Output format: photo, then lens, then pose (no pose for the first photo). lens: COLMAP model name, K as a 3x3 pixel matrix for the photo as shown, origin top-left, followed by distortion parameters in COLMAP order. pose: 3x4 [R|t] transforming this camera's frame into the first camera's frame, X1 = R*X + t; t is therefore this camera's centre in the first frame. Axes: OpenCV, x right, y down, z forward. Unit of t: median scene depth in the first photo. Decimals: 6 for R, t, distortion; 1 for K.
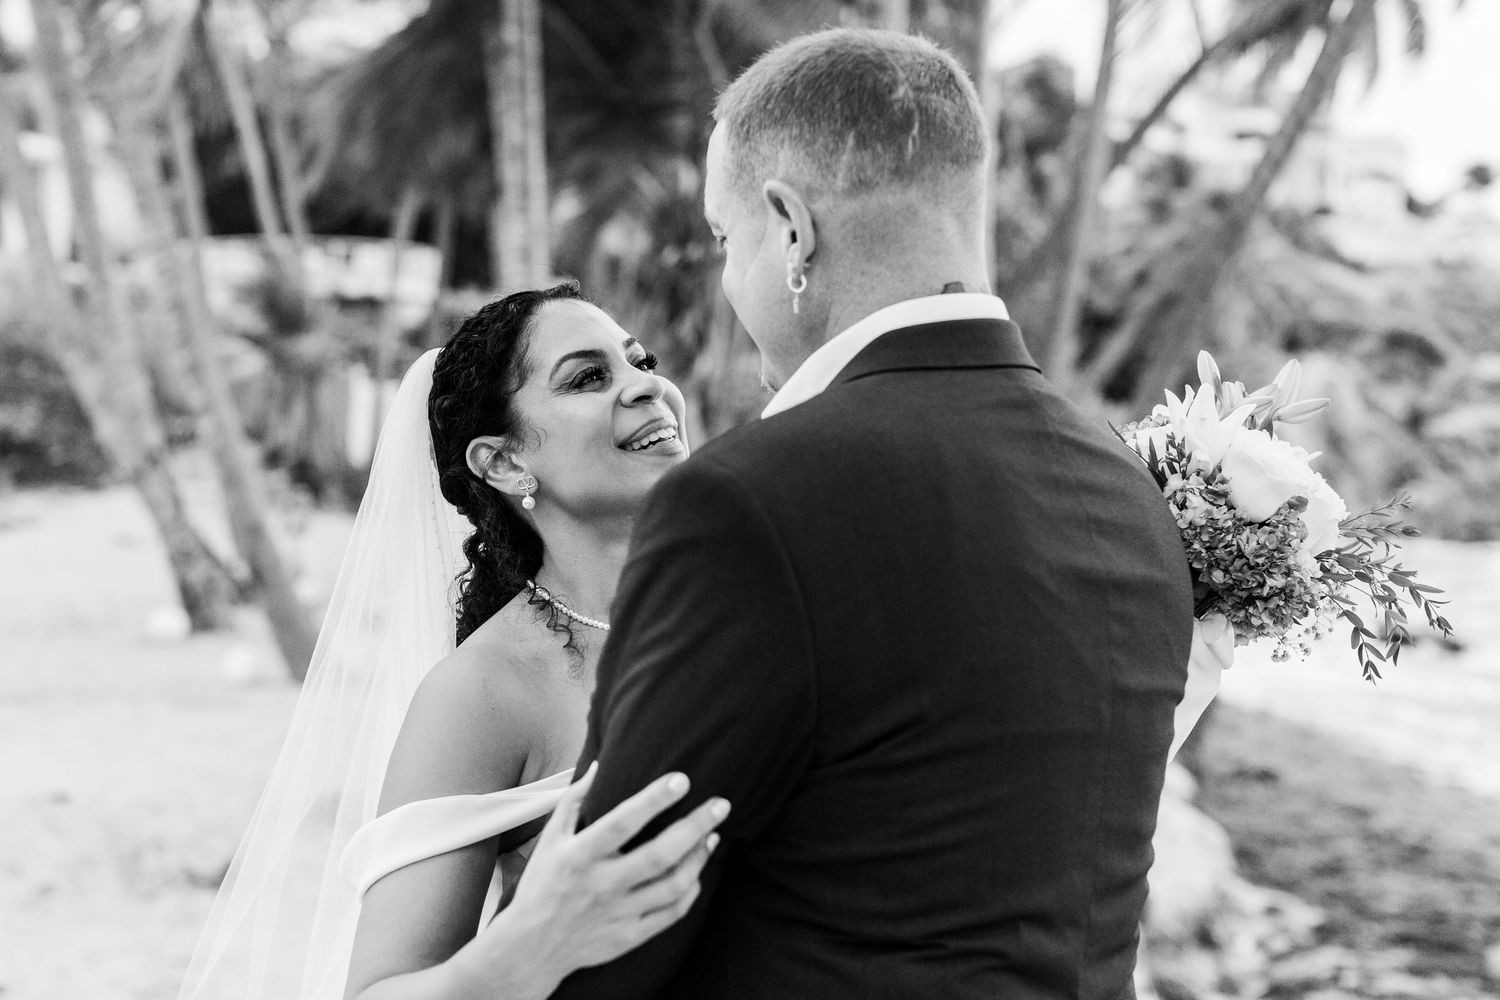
lens RADIAL K [[2189.2, 0, 744.9], [0, 2189.2, 491.0], [0, 0, 1]] dist [0.019677, 0.020754]
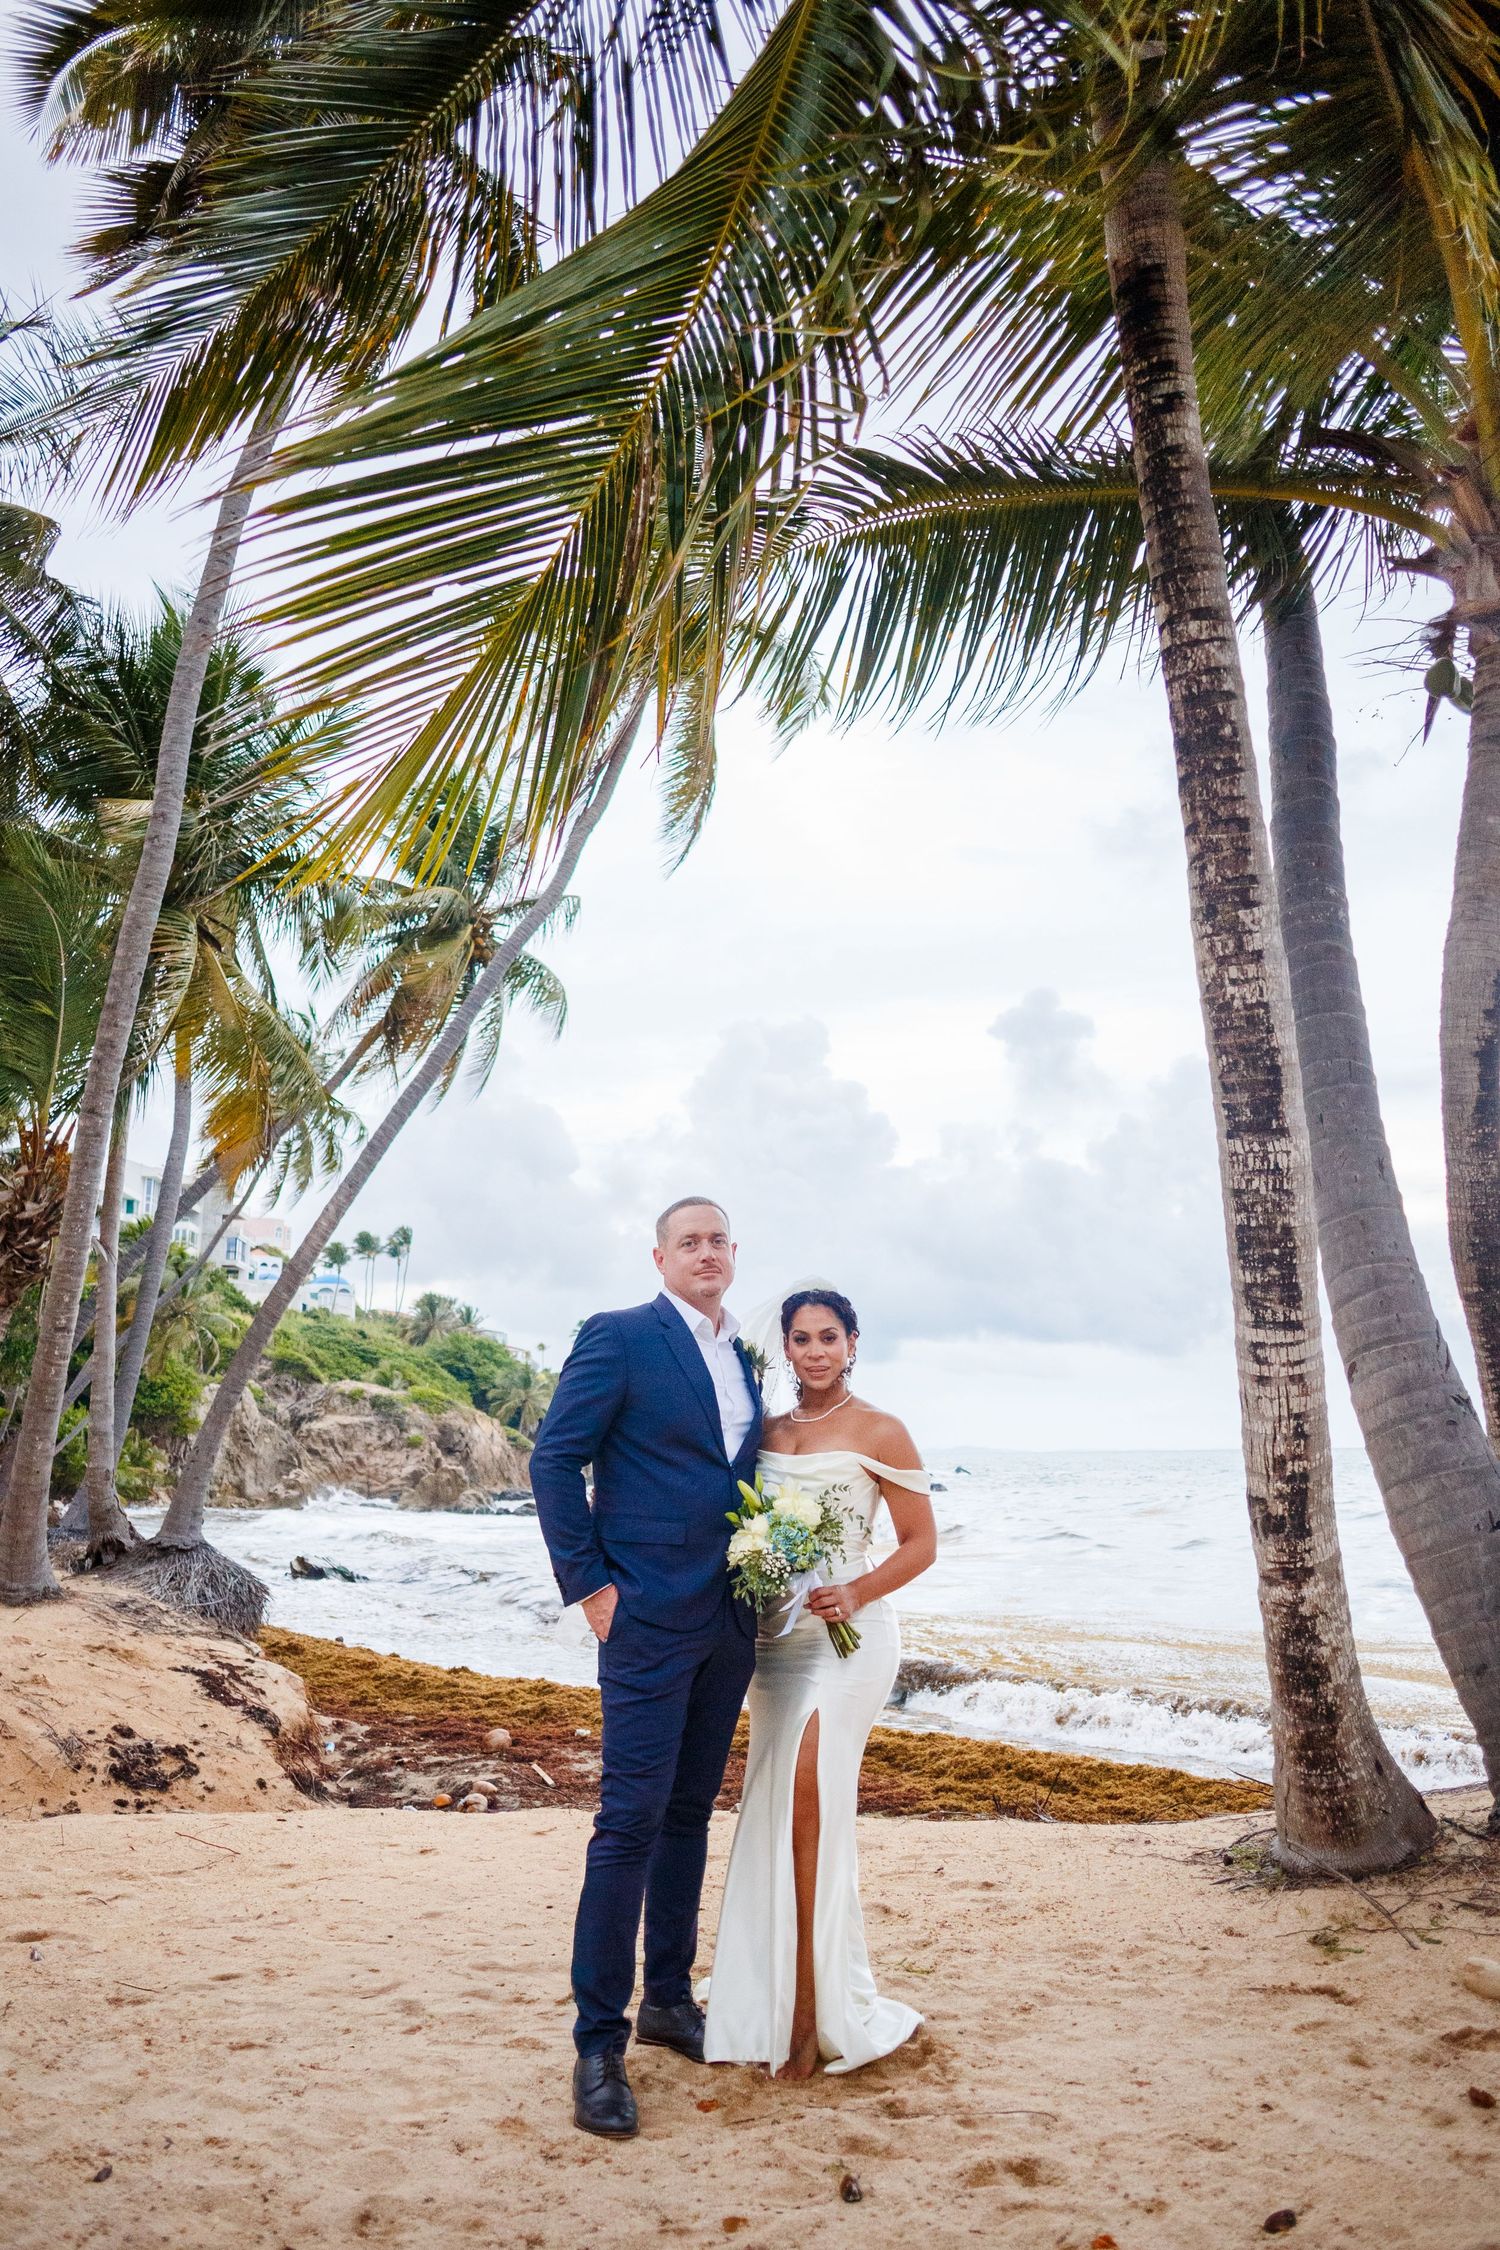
lens RADIAL K [[1556.2, 0, 745.3], [0, 1556.2, 1123.5], [0, 0, 1]] dist [-0.100749, 0.087927]
pose [[0.832680, 0.110222, 0.542674, -0.105378], [0.013774, 0.975564, -0.219281, 0.015357], [-0.553583, 0.190066, 0.810815, -0.062810]]
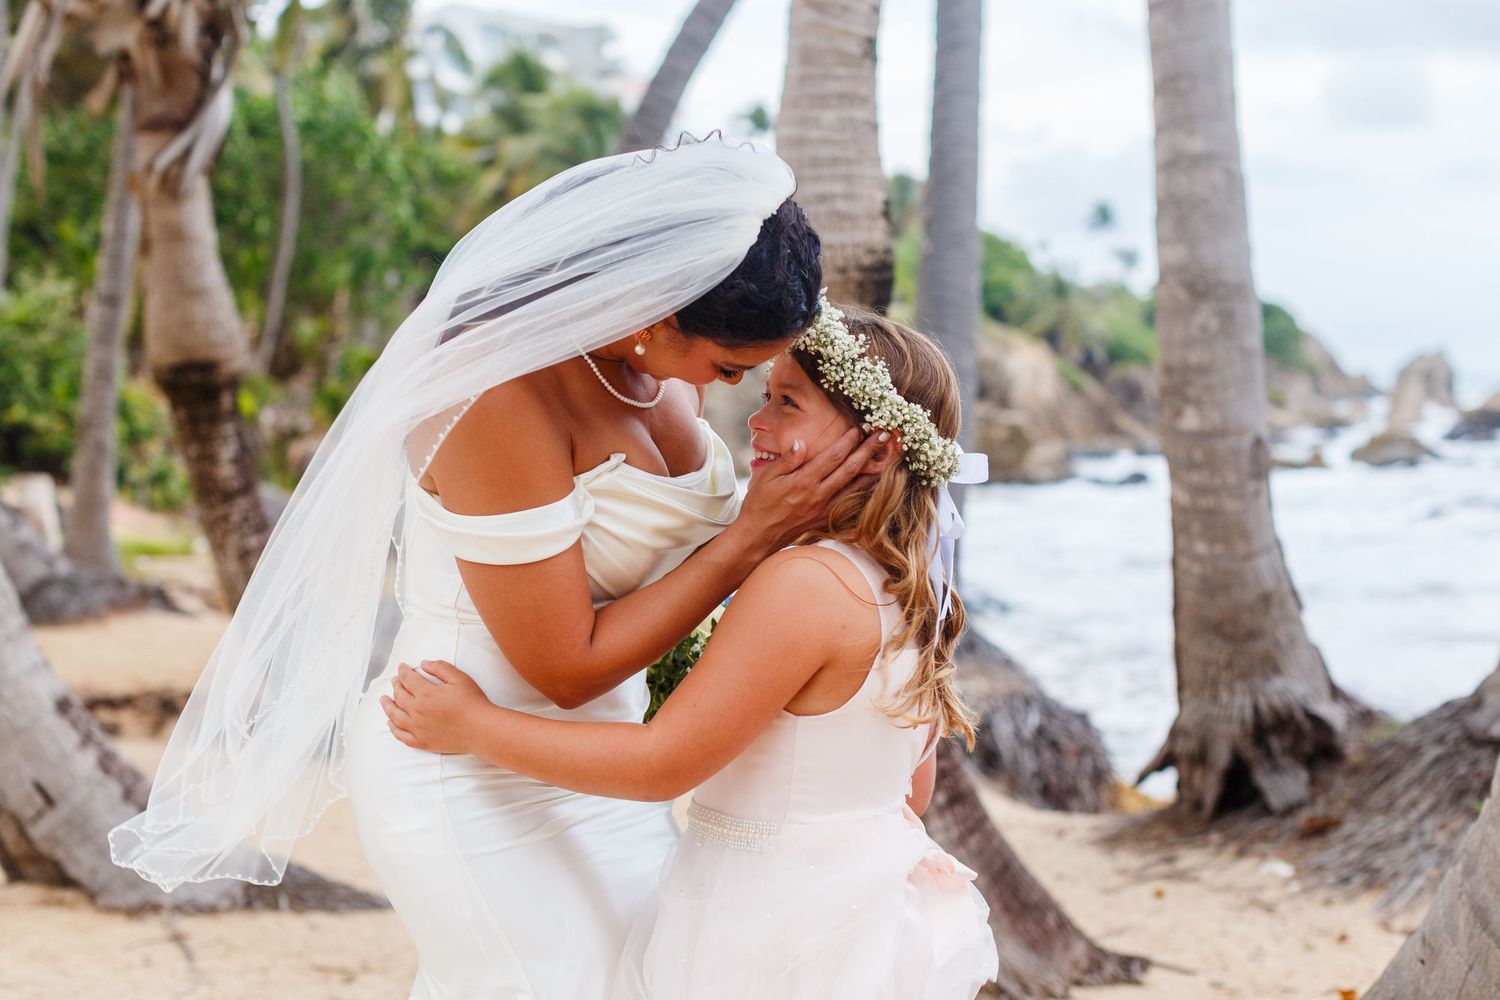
lens RADIAL K [[2163.0, 0, 750.6], [0, 2163.0, 496.3], [0, 0, 1]] dist [0.034104, -0.052933]
pose [[0.943310, -0.048328, 0.328375, -0.073078], [0.041475, 0.998751, 0.027848, 0.006786], [-0.329311, -0.012650, 0.944137, 0.751139]]
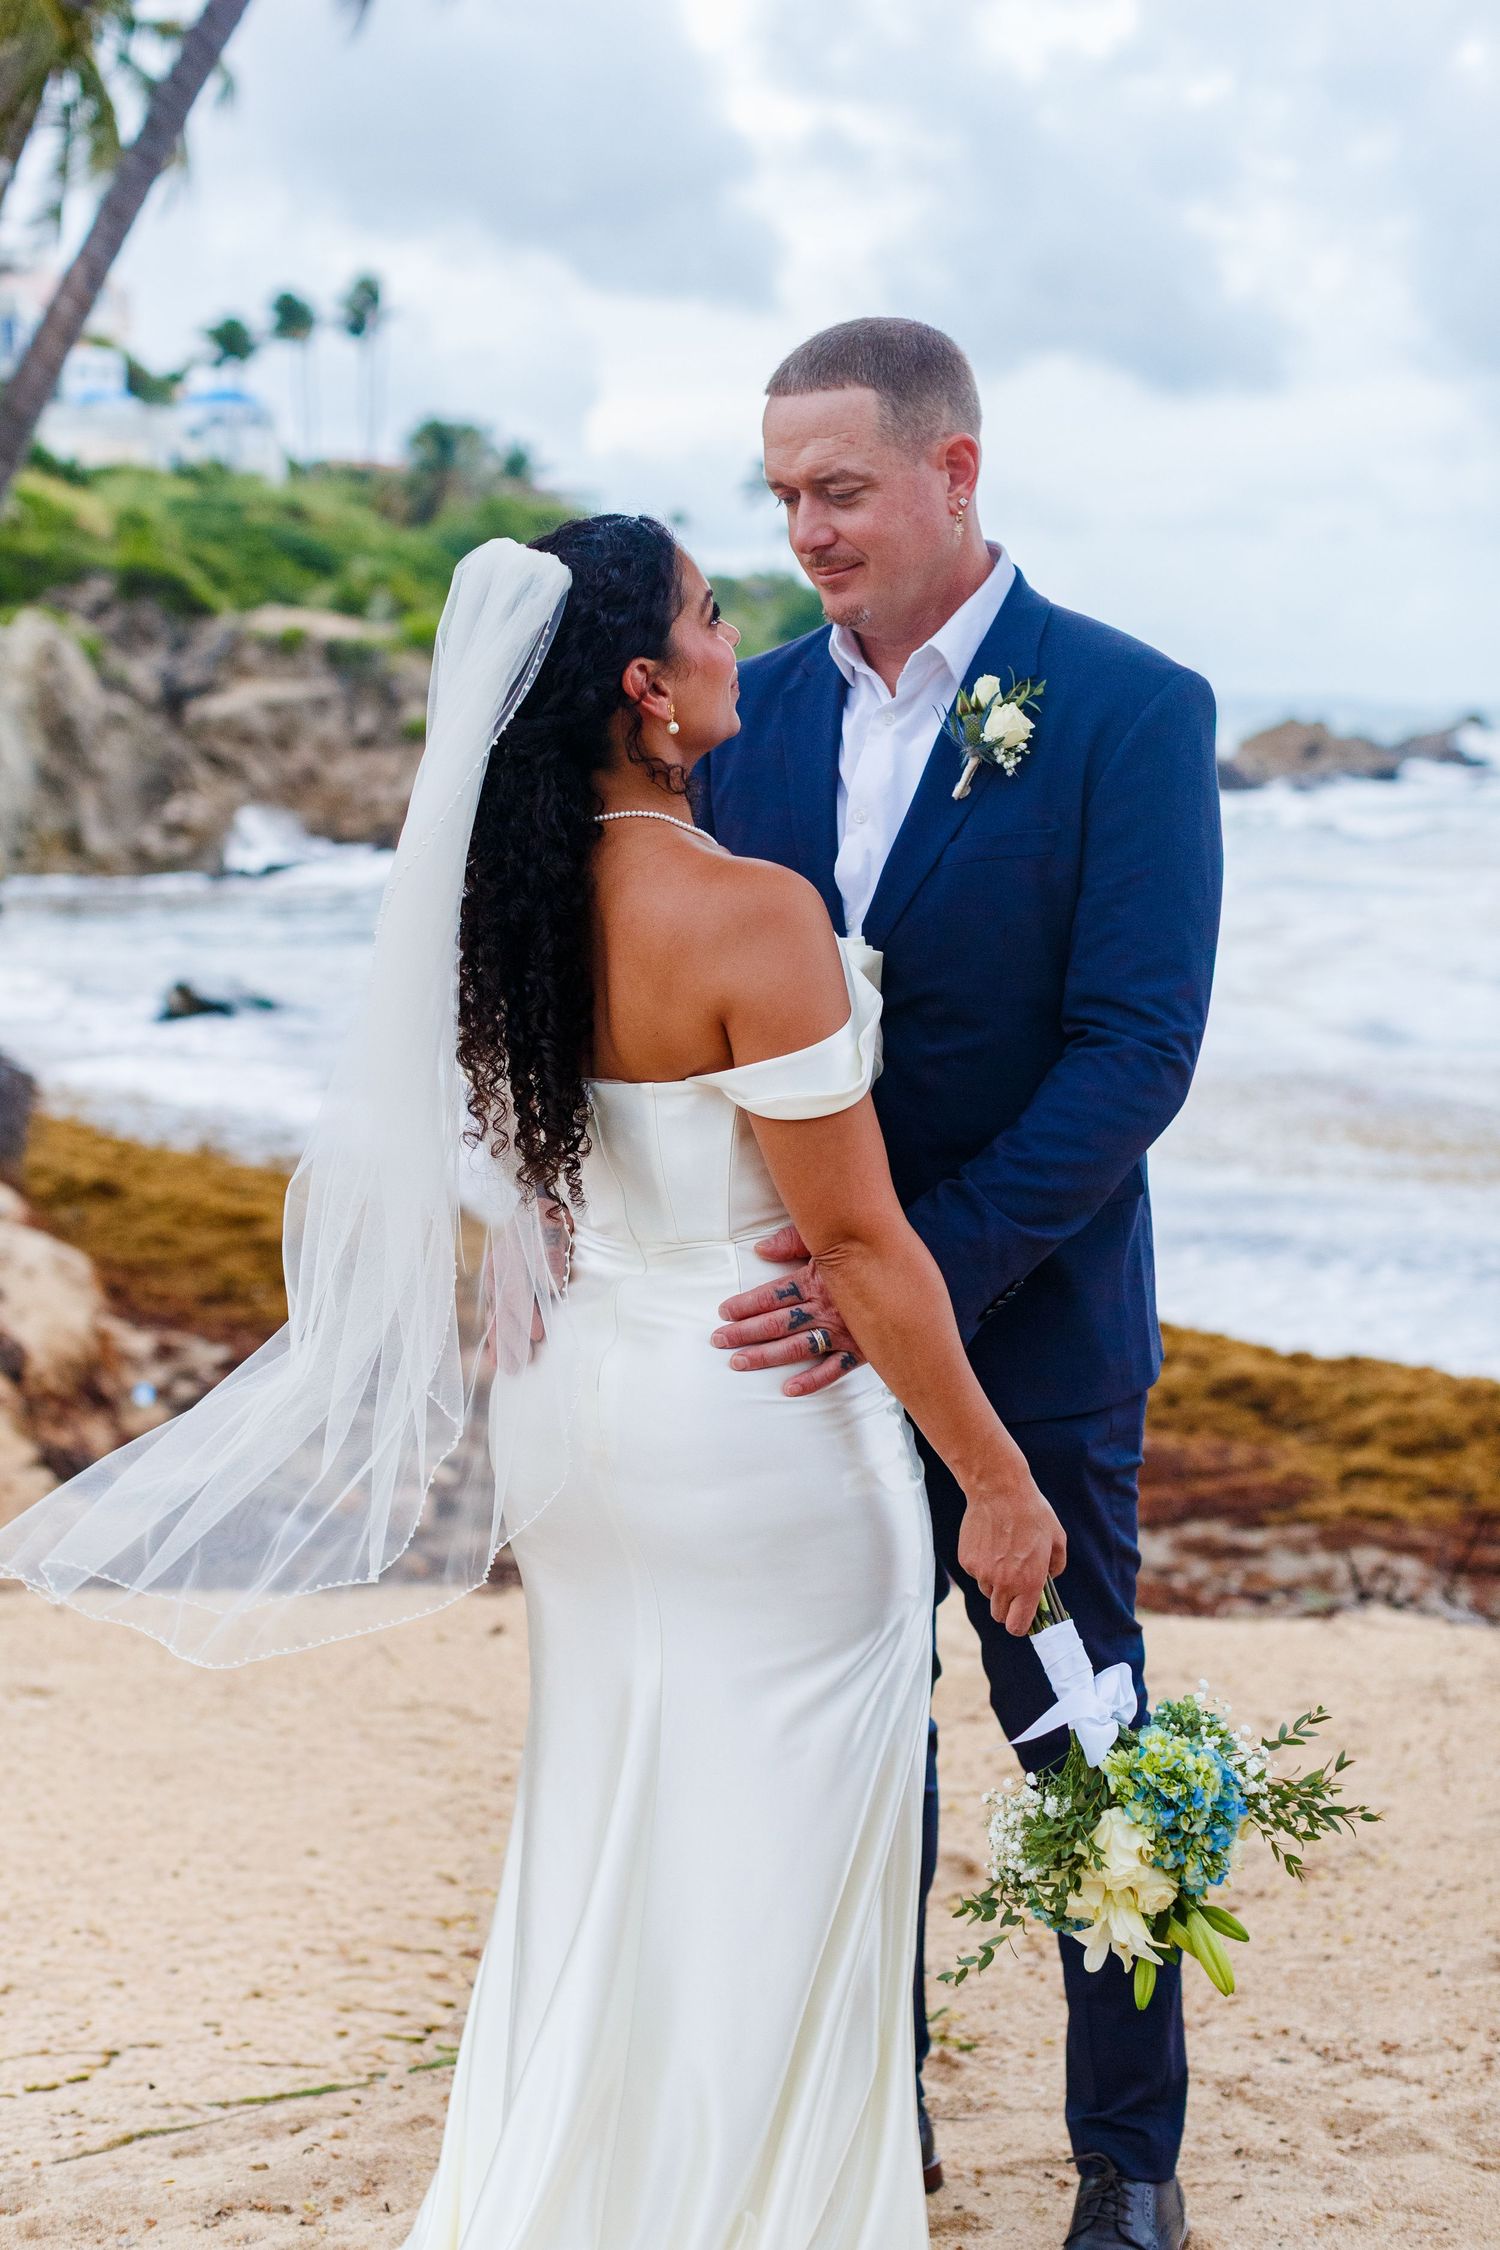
lens RADIAL K [[3253.3, 0, 747.3], [0, 3253.3, 1125.7], [0, 0, 1]] dist [0.037590, -0.102438]
pose [[0.889085, -0.088787, 0.449050, -0.057185], [0.045531, 0.993297, 0.106248, 0.003164], [-0.455473, -0.074017, 0.887167, -0.057027]]
